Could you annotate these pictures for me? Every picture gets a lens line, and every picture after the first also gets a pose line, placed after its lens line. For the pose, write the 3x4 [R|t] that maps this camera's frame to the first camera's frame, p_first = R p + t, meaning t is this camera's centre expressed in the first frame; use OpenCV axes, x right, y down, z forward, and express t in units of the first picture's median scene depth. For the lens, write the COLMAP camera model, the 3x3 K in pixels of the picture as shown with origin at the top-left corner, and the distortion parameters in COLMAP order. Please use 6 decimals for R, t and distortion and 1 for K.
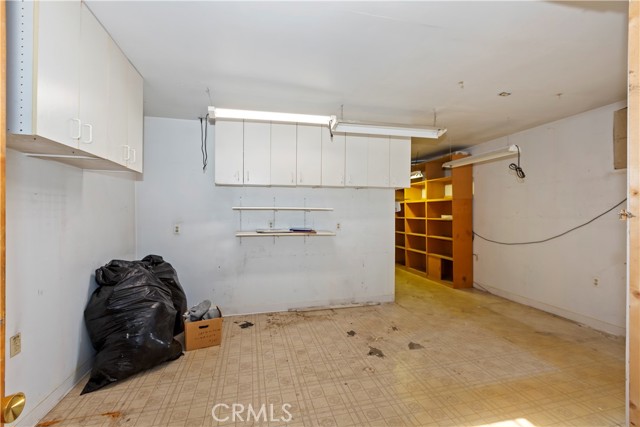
lens RADIAL K [[287.6, 0, 318.1], [0, 287.6, 213.2], [0, 0, 1]] dist [0.002796, -0.000629]
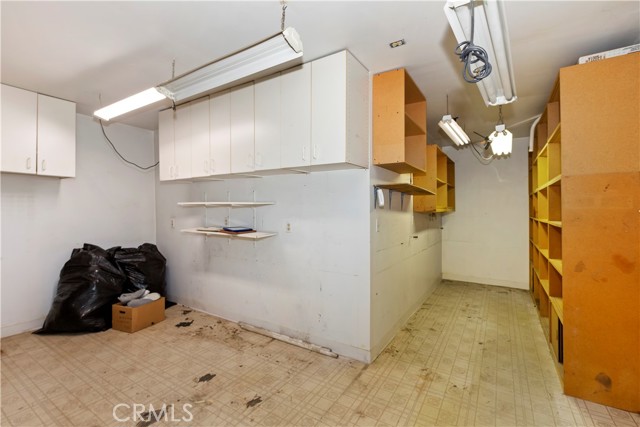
lens RADIAL K [[287.6, 0, 321.5], [0, 287.6, 210.3], [0, 0, 1]] dist [0.002796, -0.000629]
pose [[0.680757, 0.003150, -0.732502, 0.757801], [-0.000622, 0.999993, 0.003722, -0.000654], [0.732509, -0.002078, 0.680754, 0.658653]]
